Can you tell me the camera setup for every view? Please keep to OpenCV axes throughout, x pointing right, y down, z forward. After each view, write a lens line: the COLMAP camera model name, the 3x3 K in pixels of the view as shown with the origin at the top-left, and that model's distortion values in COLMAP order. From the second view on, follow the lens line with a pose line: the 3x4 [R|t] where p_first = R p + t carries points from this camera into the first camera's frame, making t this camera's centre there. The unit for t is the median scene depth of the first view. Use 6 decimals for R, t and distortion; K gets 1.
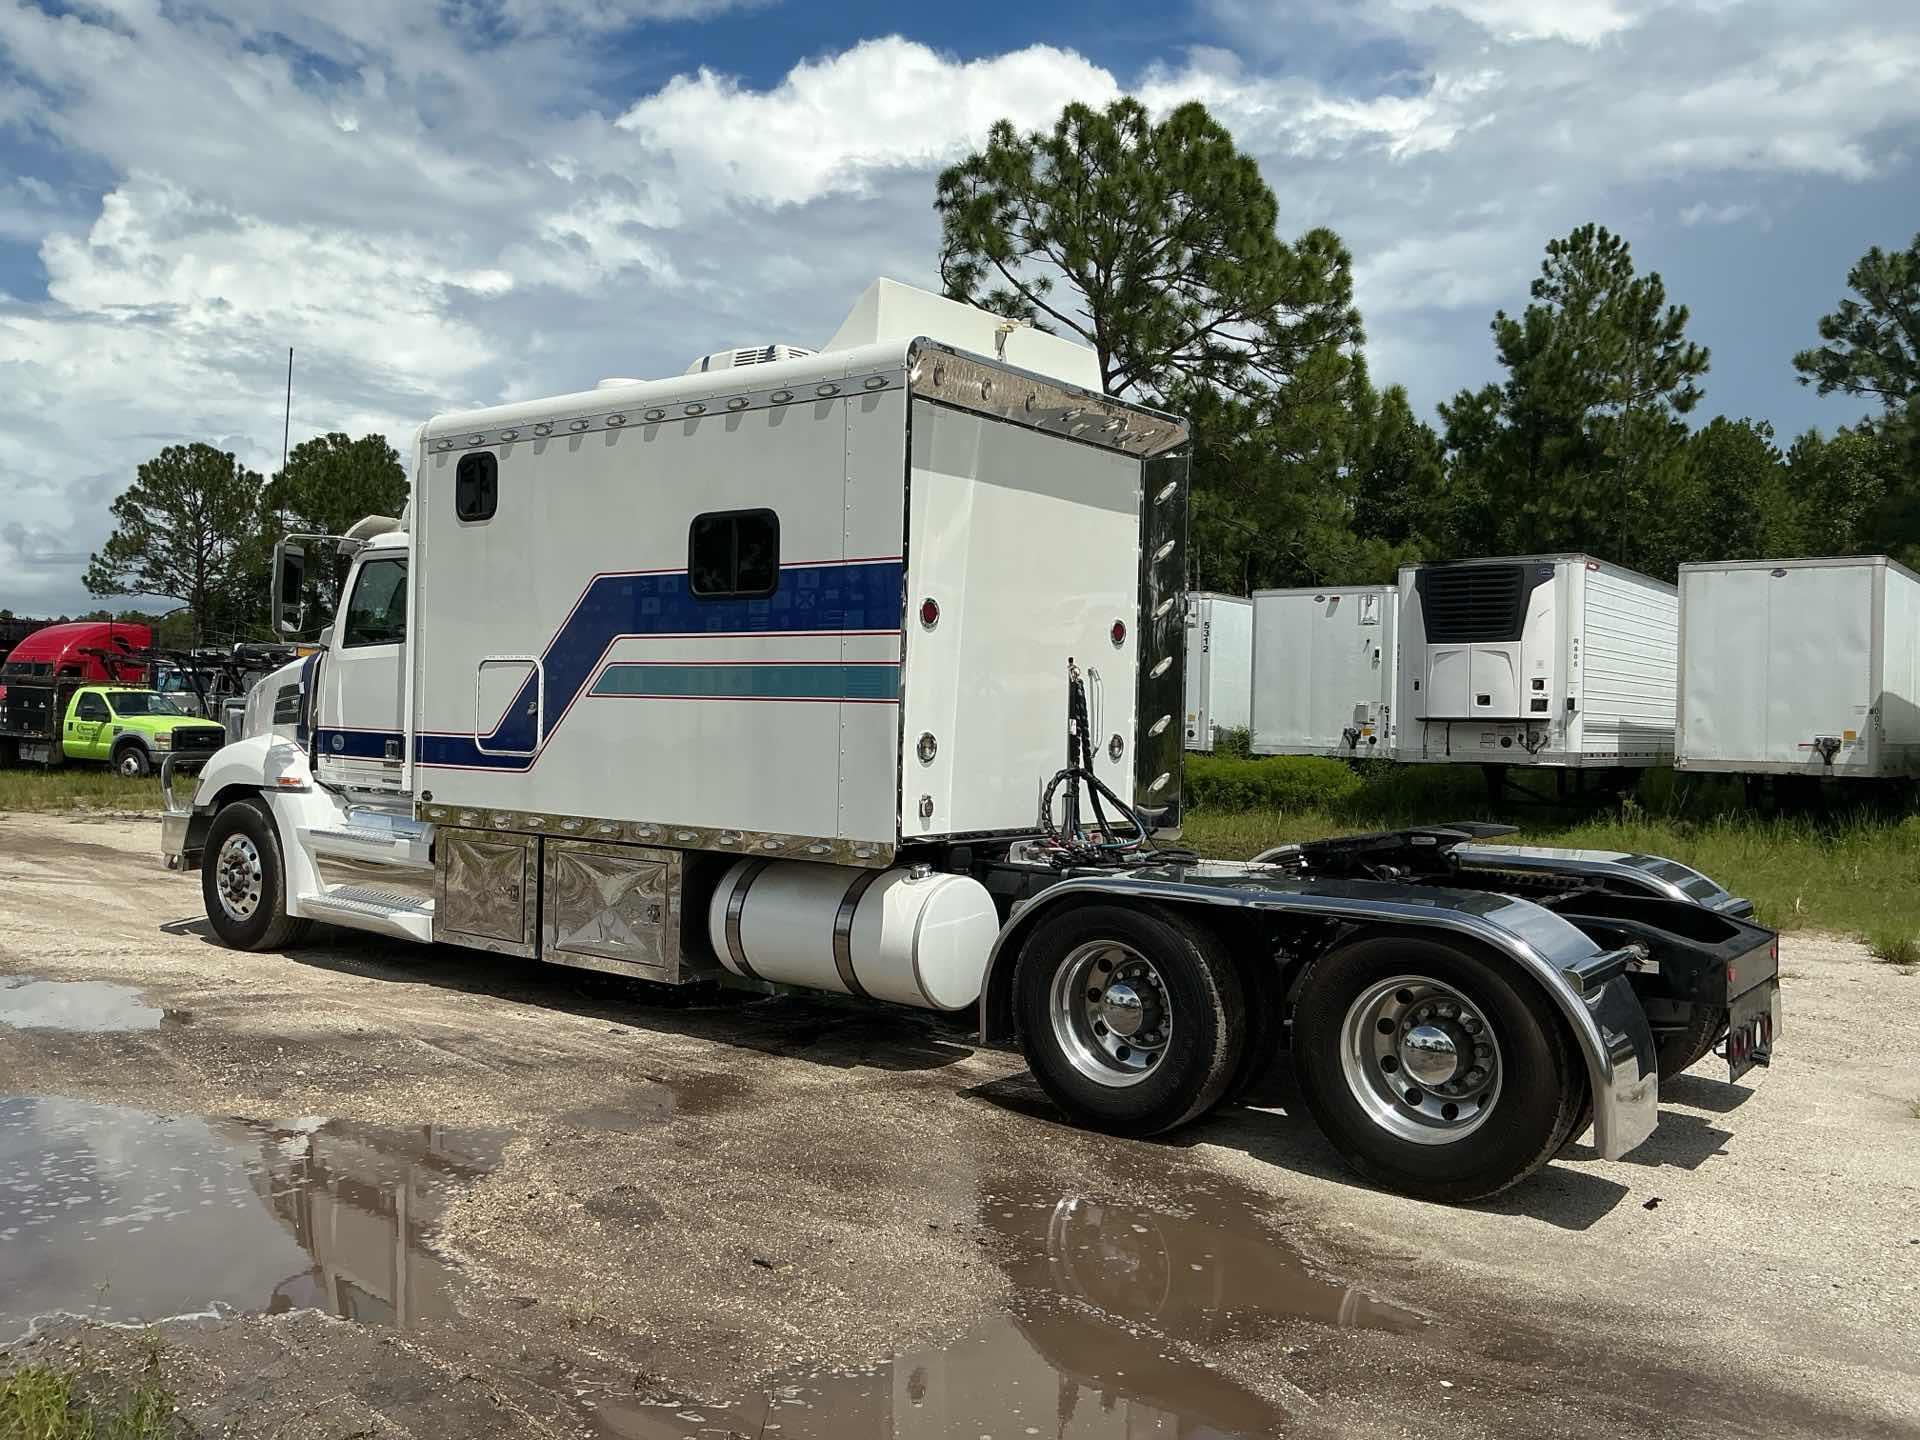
lens RADIAL K [[1632.9, 0, 960.0], [0, 1632.9, 720.0], [0, 0, 1]] dist [0.004539, 0.005950]
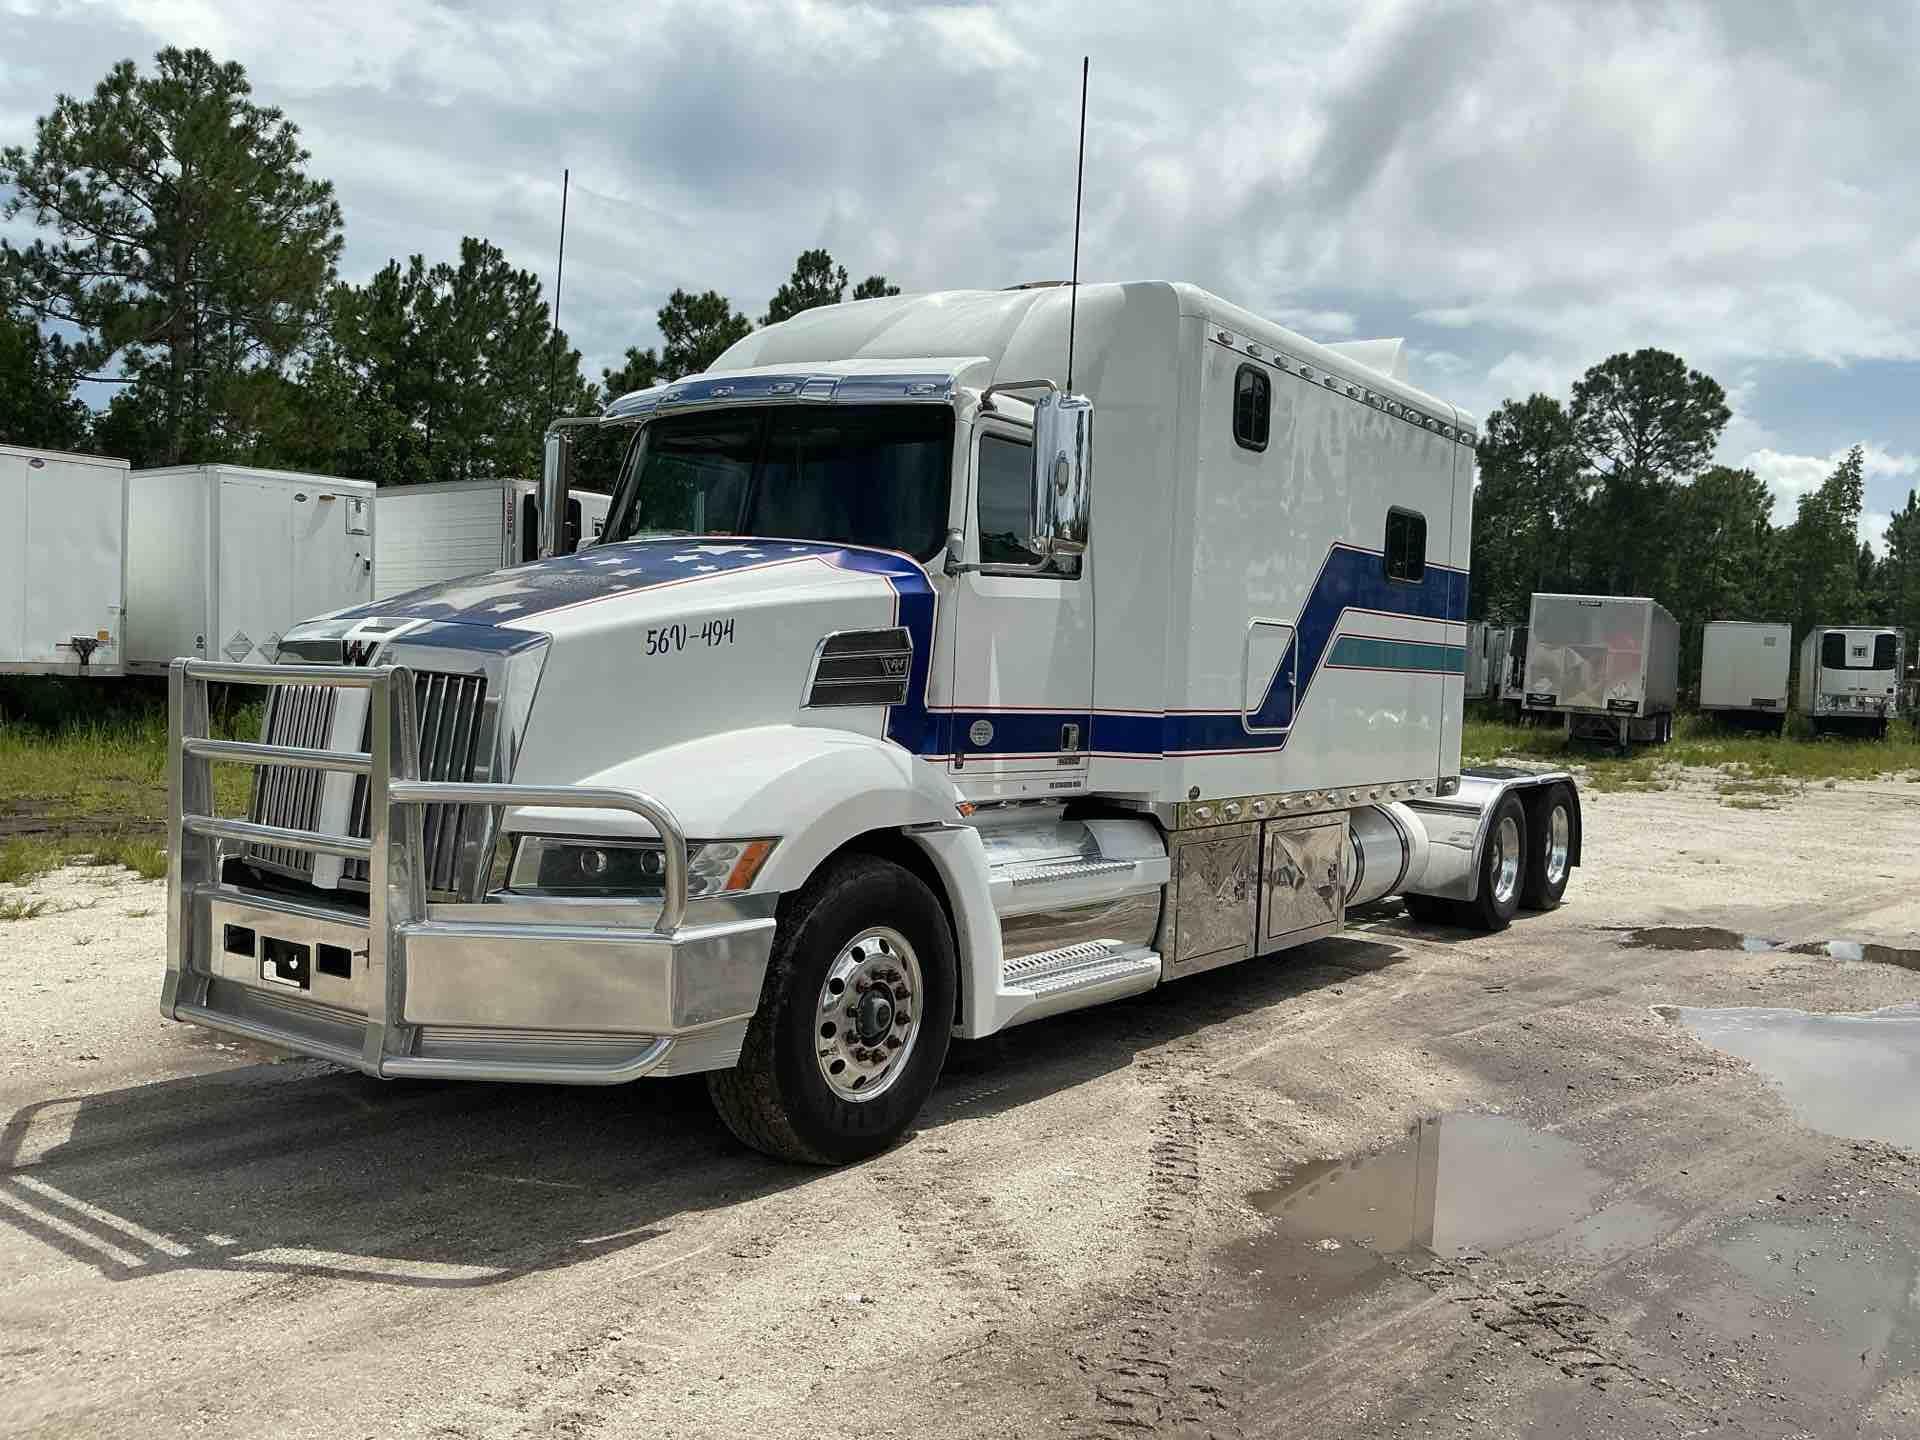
lens RADIAL K [[1613.0, 0, 960.0], [0, 1613.0, 720.0], [0, 0, 1]] dist [0.075507, -0.159892]
pose [[-0.053248, -0.056119, 0.997003, -0.645676], [-0.034649, 0.997922, 0.054320, -0.015169], [-0.997980, -0.031653, -0.055082, 0.694240]]
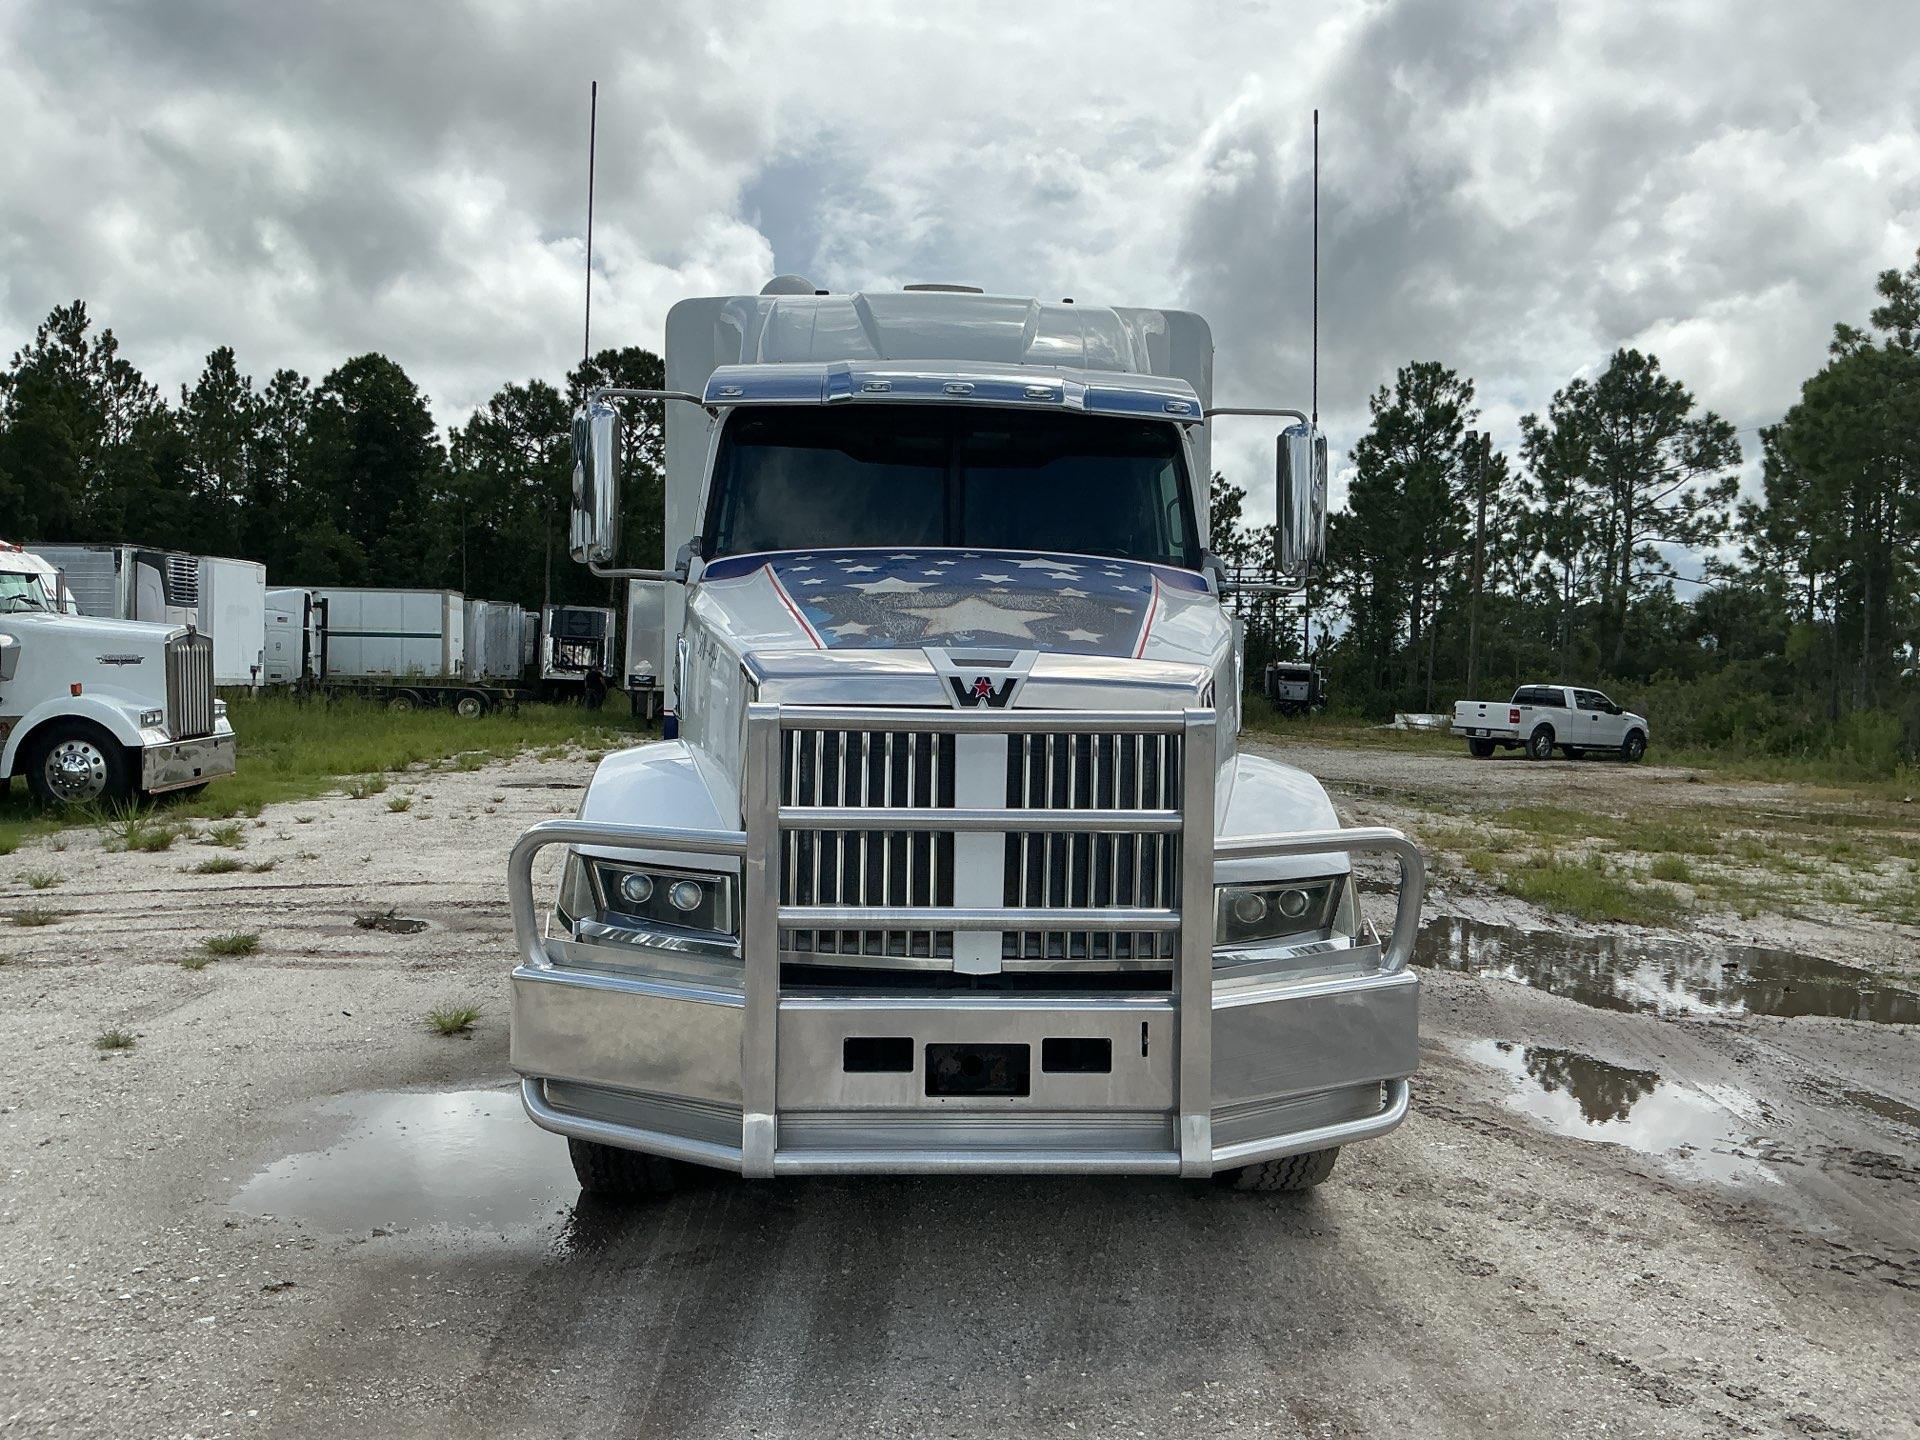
lens RADIAL K [[1615.6, 0, 960.0], [0, 1615.6, 720.0], [0, 0, 1]] dist [0.079514, -0.168260]
pose [[-0.658747, -0.057002, 0.750202, -0.515528], [-0.034010, 0.998363, 0.045993, -0.014299], [-0.751595, 0.004783, -0.659607, 0.979886]]
